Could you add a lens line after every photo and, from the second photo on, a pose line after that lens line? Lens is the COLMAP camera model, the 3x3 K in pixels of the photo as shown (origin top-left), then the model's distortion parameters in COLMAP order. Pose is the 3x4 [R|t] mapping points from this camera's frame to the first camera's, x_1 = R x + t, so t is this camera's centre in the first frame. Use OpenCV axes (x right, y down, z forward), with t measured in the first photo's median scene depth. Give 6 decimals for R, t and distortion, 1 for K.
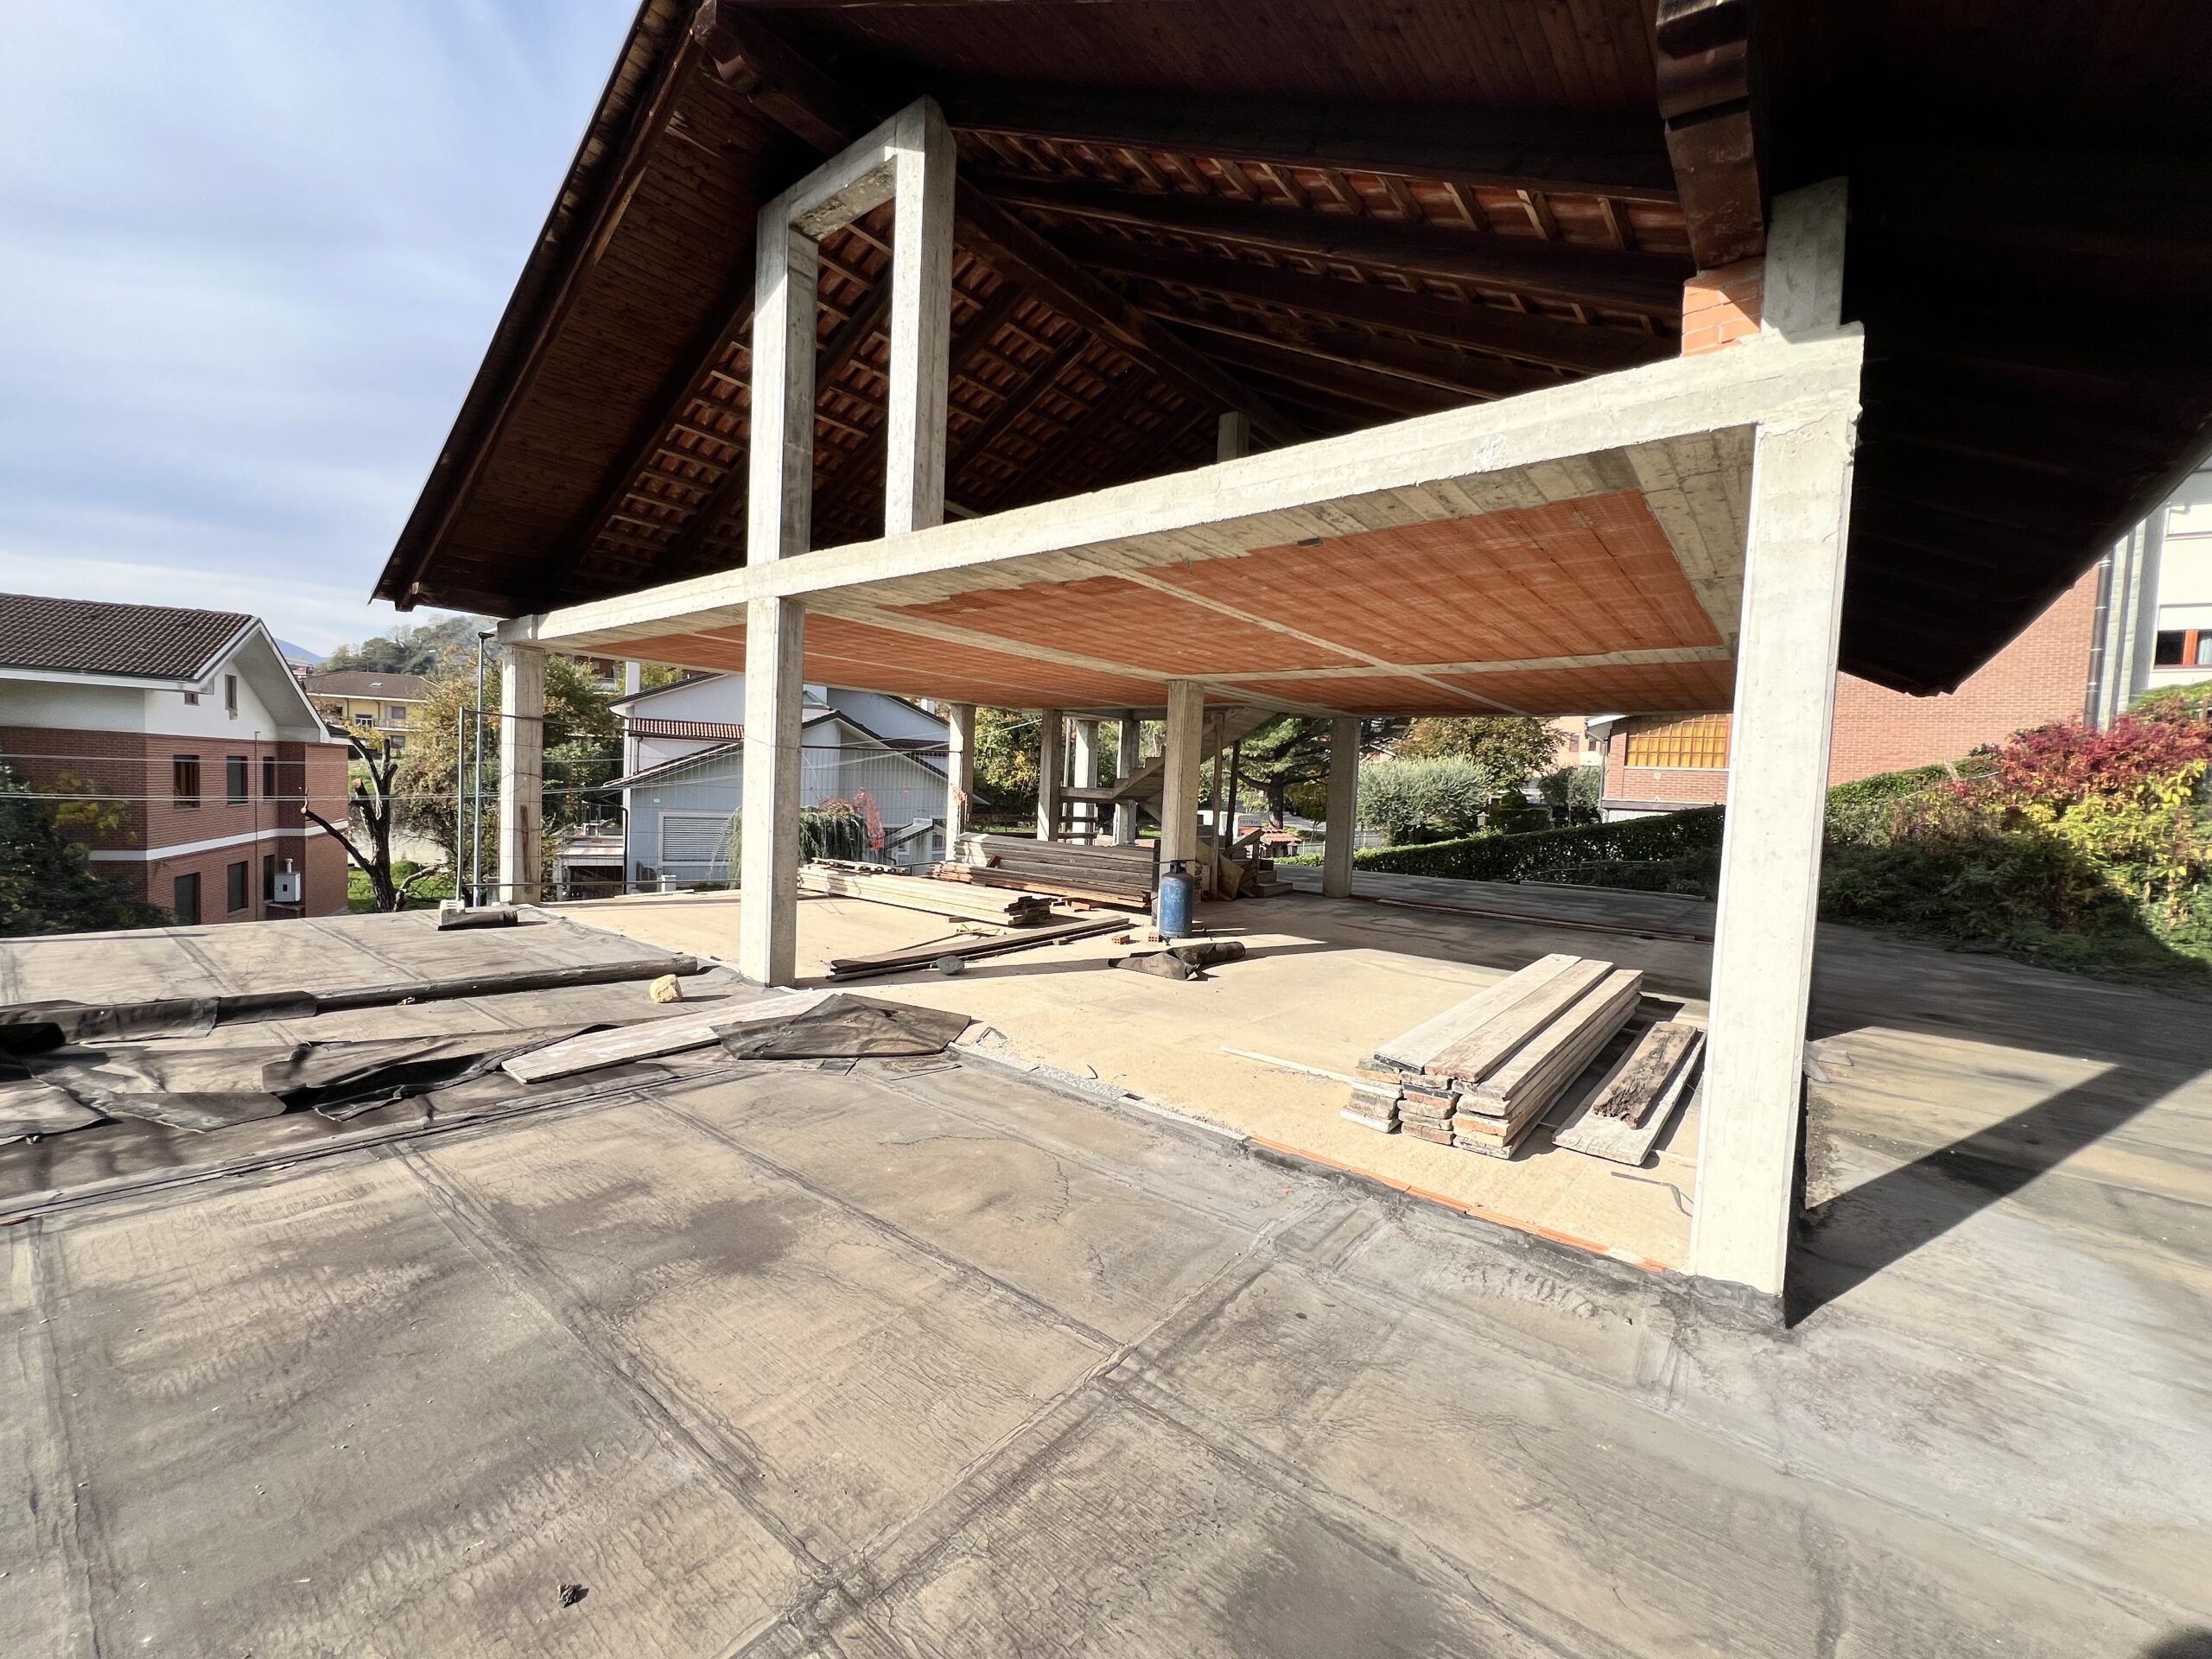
lens RADIAL K [[881.9, 0, 1103.6], [0, 881.9, 826.1], [0, 0, 1]] dist [-0.002210, 0.000222]
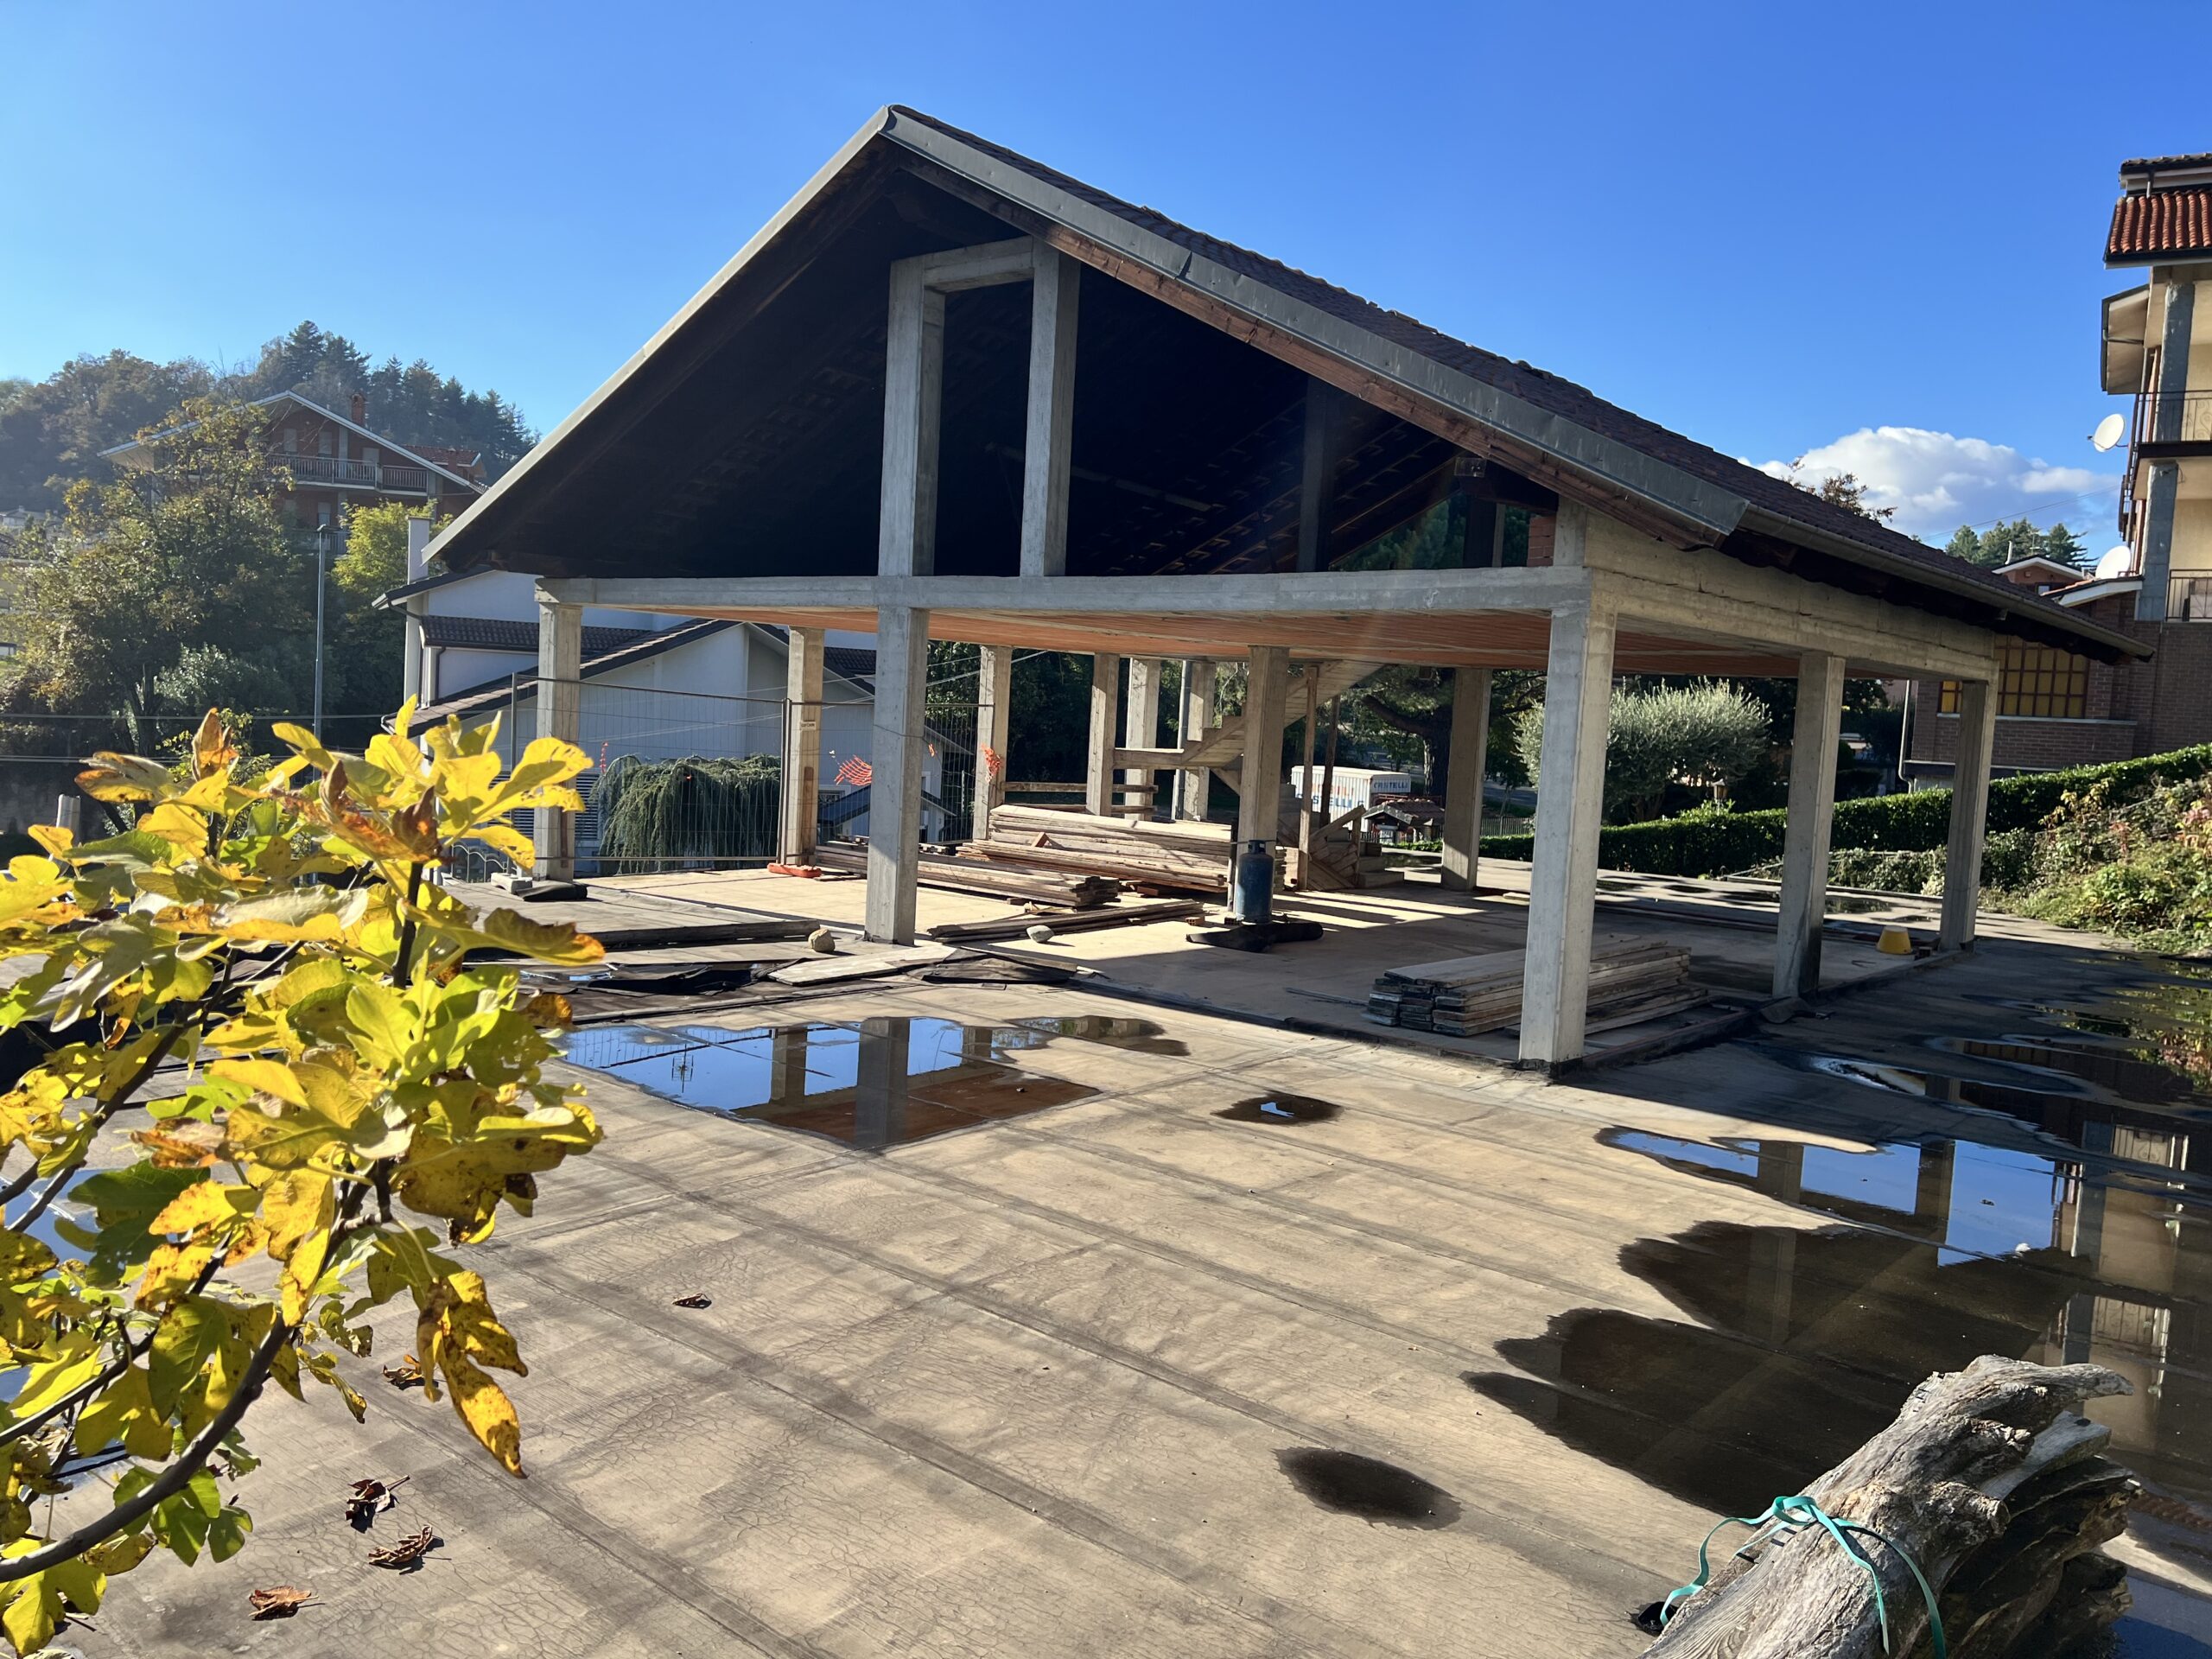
lens RADIAL K [[1639.9, 0, 1095.5], [0, 1639.9, 823.4], [0, 0, 1]] dist [0.079730, -0.092928]
pose [[0.999592, 0.010579, -0.026529, -0.040124], [-0.009947, 0.999666, 0.023864, -0.018196], [0.026773, -0.023590, 0.999363, -0.713374]]
